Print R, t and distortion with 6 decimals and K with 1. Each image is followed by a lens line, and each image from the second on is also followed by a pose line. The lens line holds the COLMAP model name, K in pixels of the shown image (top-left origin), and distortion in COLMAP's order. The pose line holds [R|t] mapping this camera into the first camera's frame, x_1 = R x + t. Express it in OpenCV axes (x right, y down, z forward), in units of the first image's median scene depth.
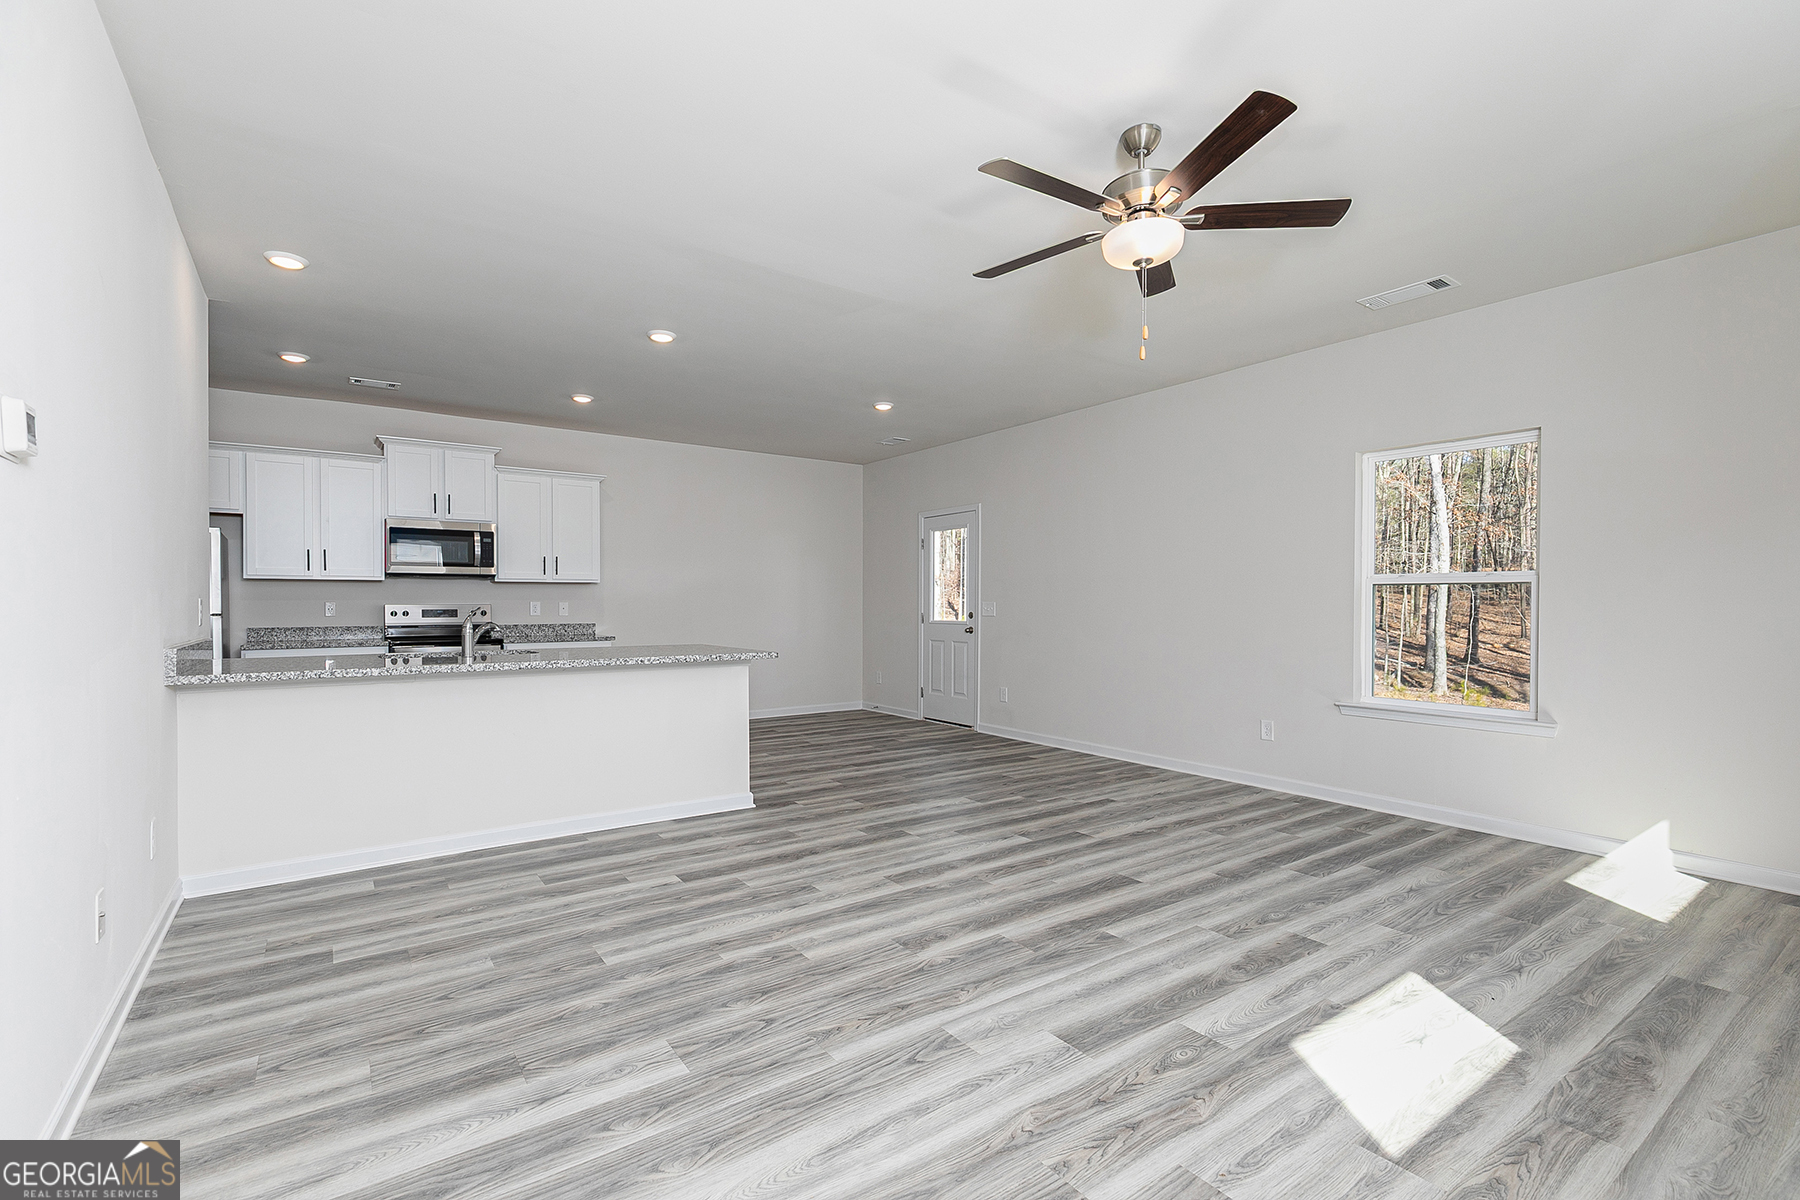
lens RADIAL K [[806.6, 0, 902.8], [0, 806.6, 608.1], [0, 0, 1]] dist [0.005786, -0.000250]
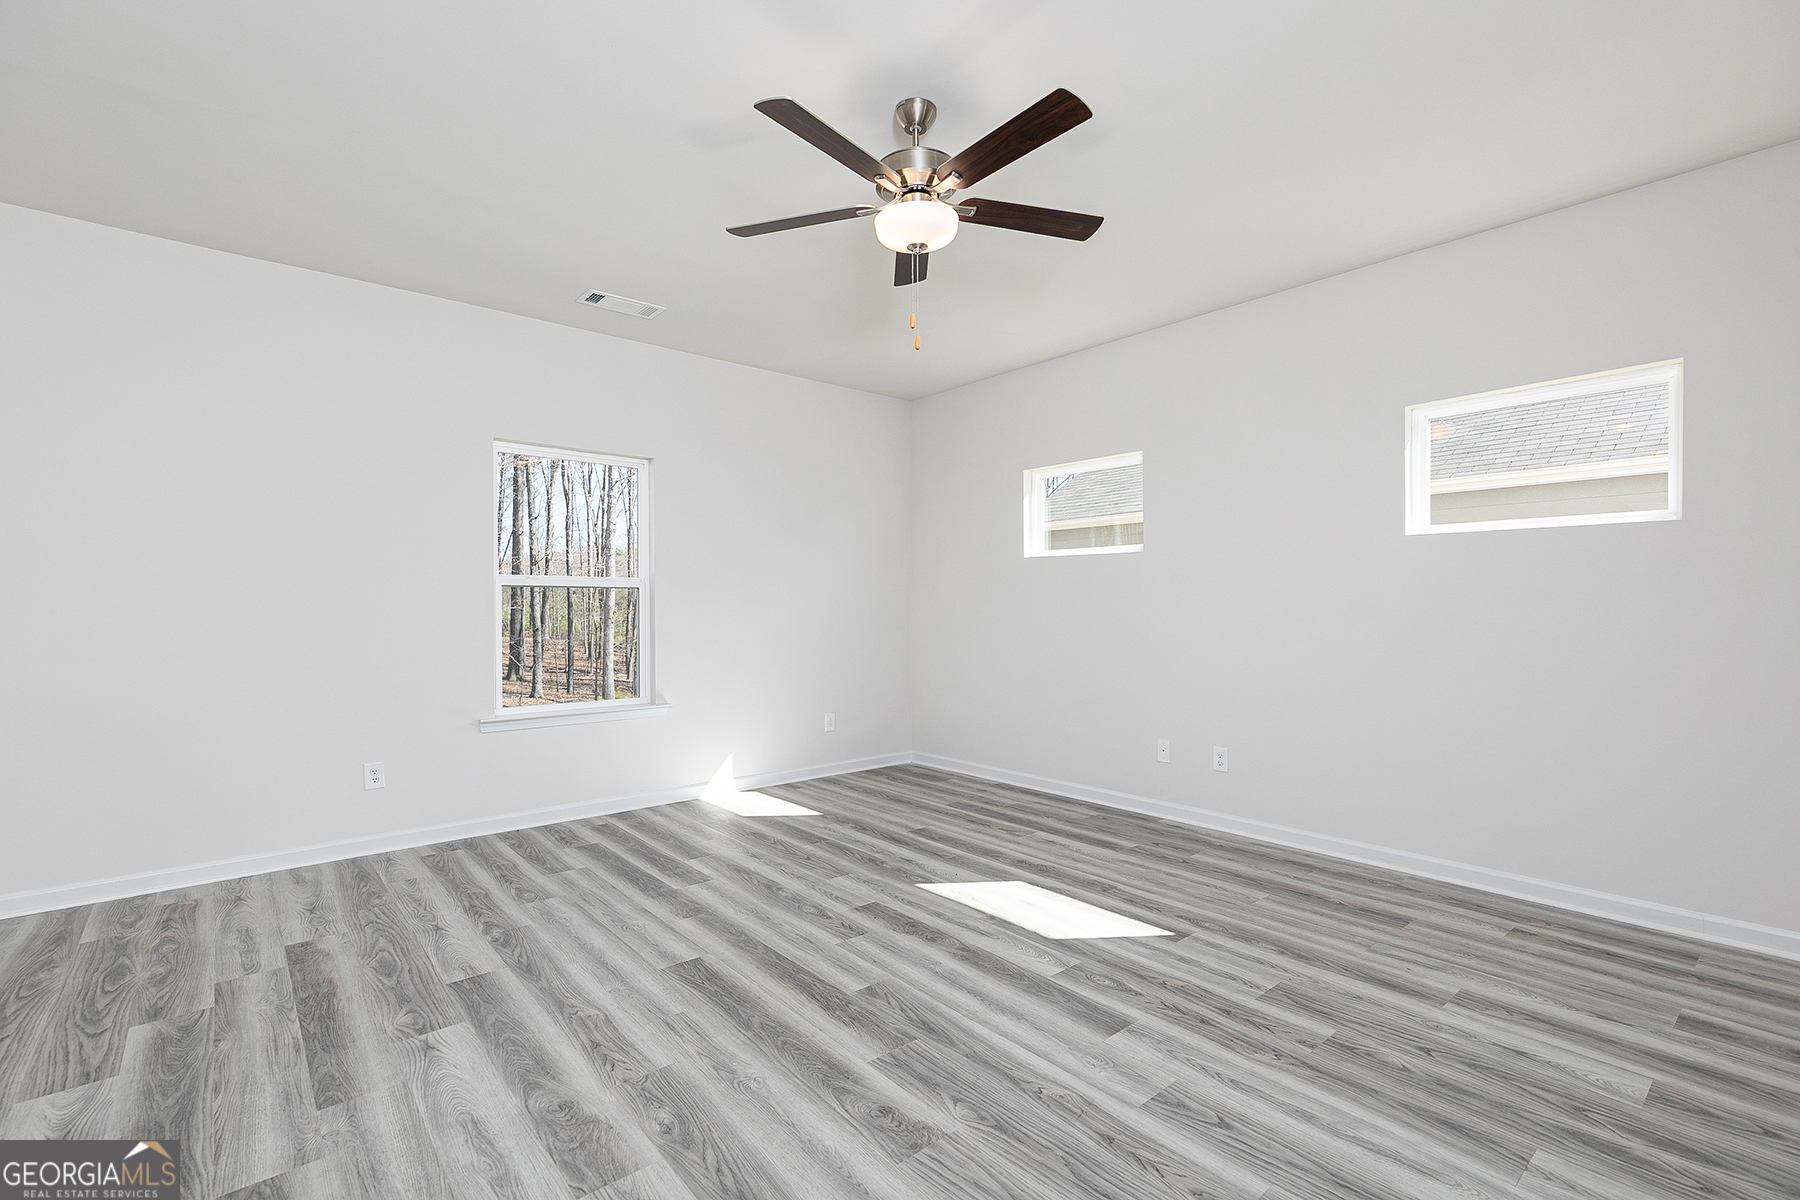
lens RADIAL K [[806.6, 0, 902.8], [0, 806.6, 608.1], [0, 0, 1]] dist [0.005786, -0.000250]
pose [[-0.085664, -0.005351, 0.996310, -0.459164], [0.007566, 0.999953, 0.006021, -0.006019], [-0.996295, 0.008054, -0.085619, 0.781252]]
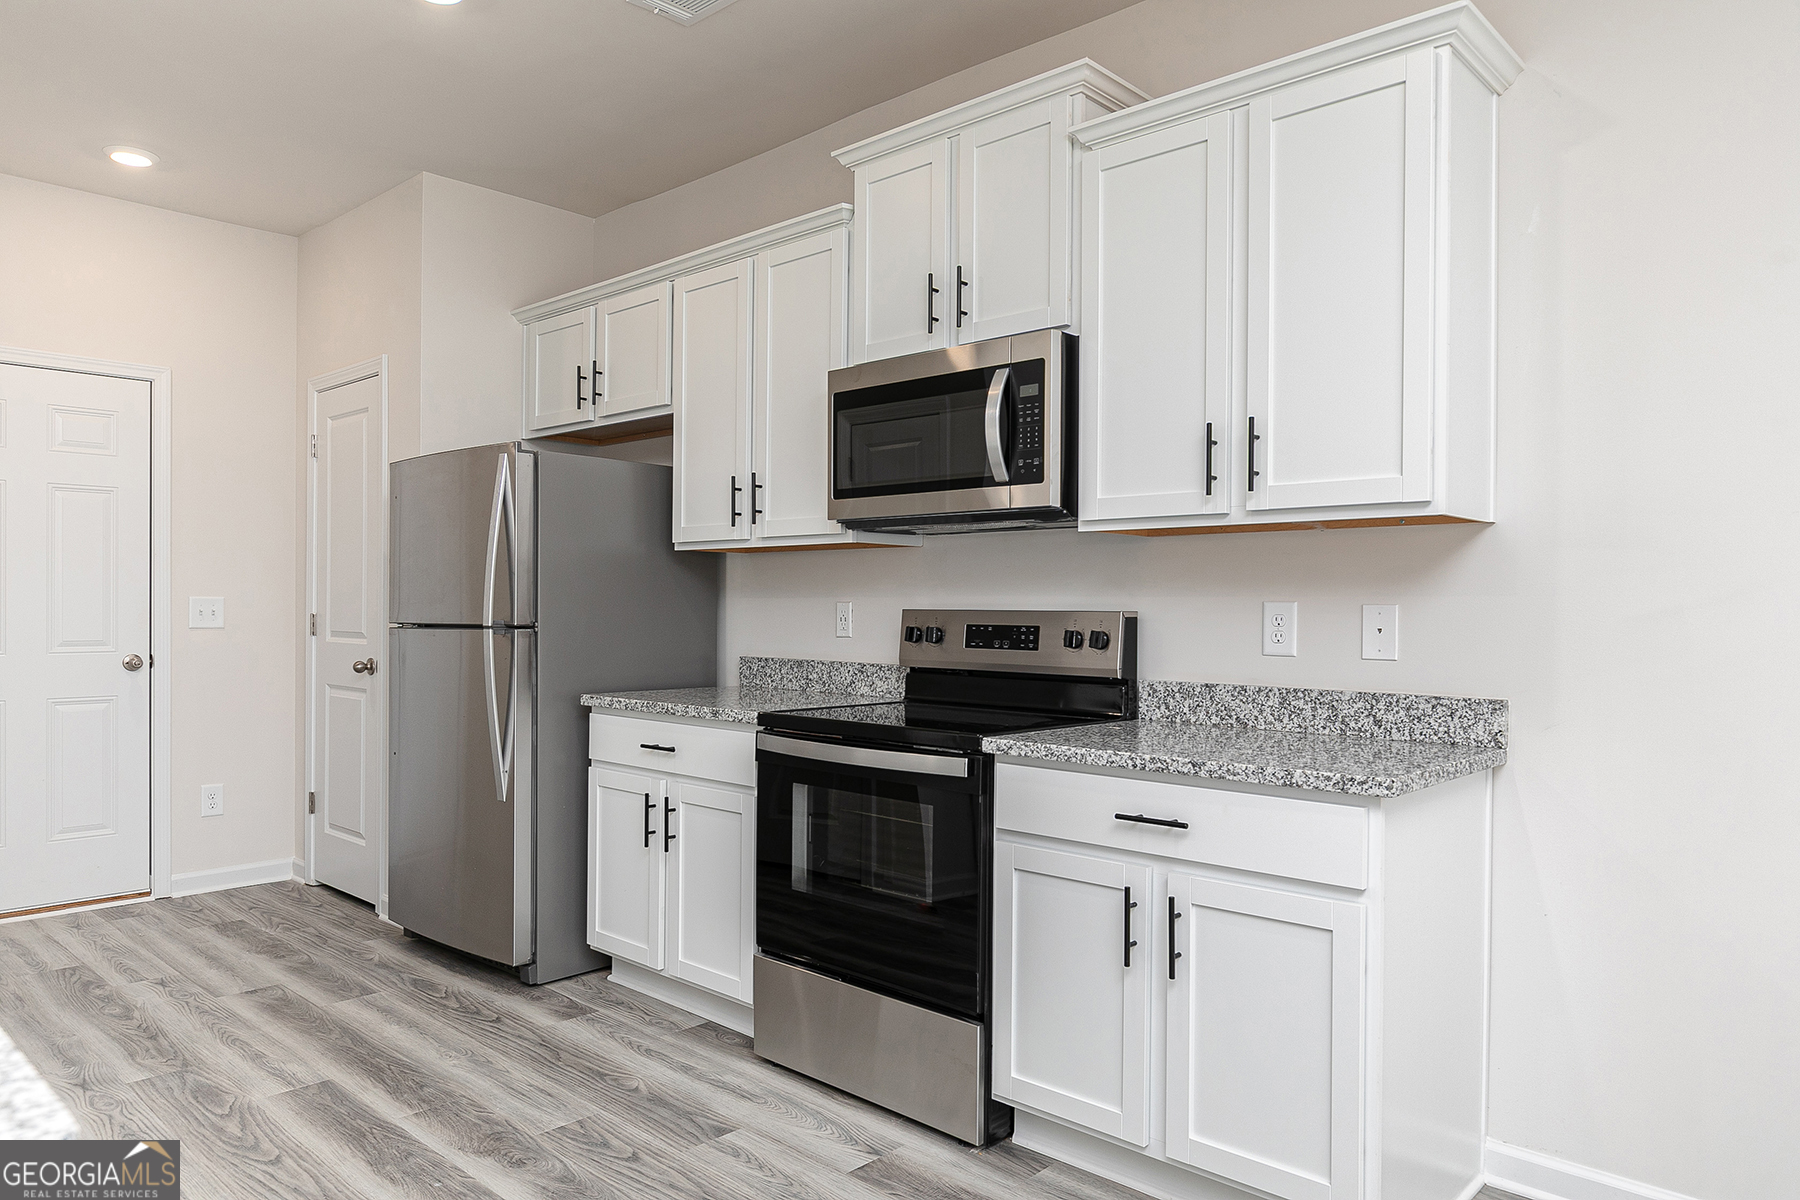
lens RADIAL K [[1181.1, 0, 902.2], [0, 1181.1, 612.5], [0, 0, 1]] dist [-0.004217, -0.000650]
pose [[0.195536, 0.008821, -0.980657, -0.178141], [-0.012344, 0.999902, 0.006532, -0.010603], [0.980619, 0.010828, 0.195626, 1.488941]]
